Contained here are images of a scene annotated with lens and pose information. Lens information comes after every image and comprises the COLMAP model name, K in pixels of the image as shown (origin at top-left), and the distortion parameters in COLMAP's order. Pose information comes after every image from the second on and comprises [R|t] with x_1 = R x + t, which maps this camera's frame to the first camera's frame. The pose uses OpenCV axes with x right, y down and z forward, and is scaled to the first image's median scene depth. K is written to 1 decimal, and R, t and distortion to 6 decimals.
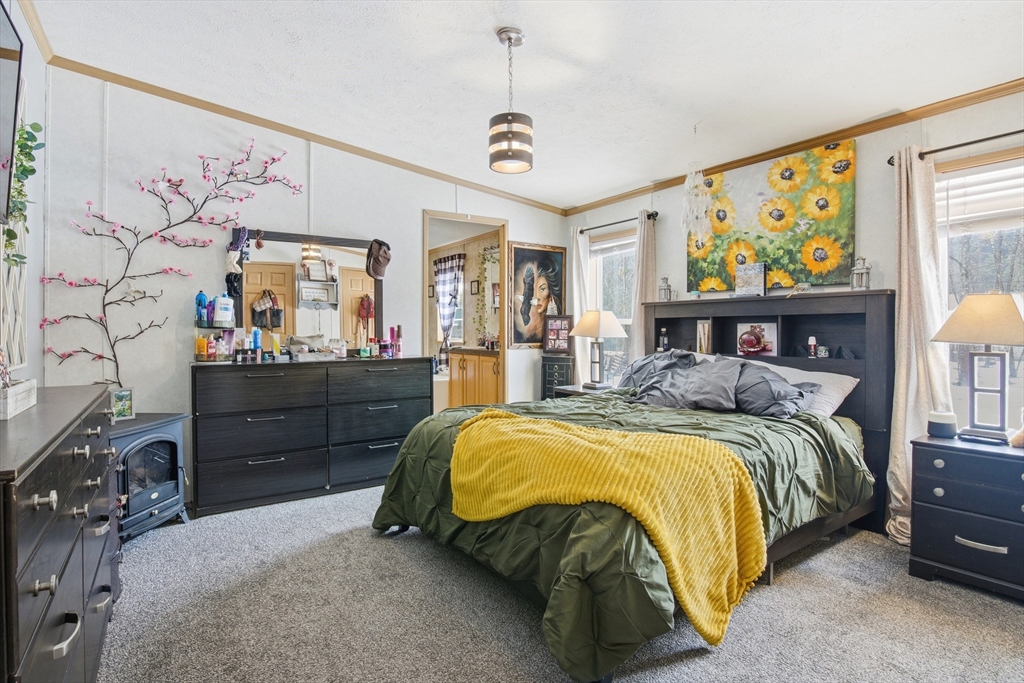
lens RADIAL K [[501.1, 0, 510.7], [0, 501.1, 332.9], [0, 0, 1]] dist [-0.024299, -0.000191]
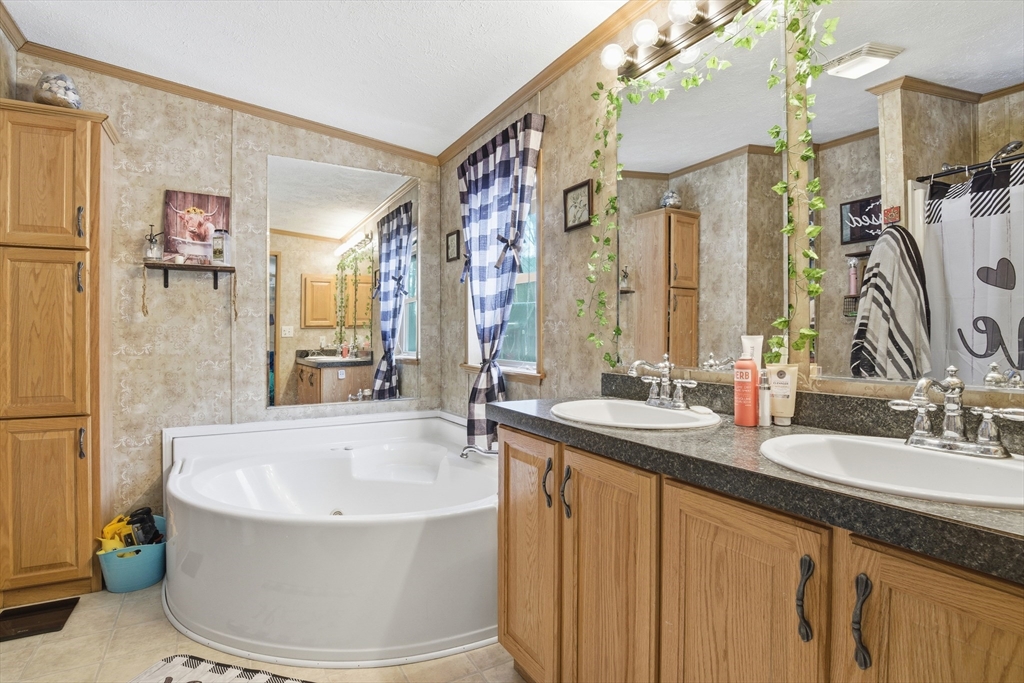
lens RADIAL K [[501.1, 0, 511.4], [0, 501.1, 341.8], [0, 0, 1]] dist [-0.024299, -0.000191]
pose [[0.996101, 0.004267, -0.088118, -0.079944], [-0.004584, 0.999984, -0.003393, -0.002173], [0.088102, 0.003784, 0.996104, 0.636286]]
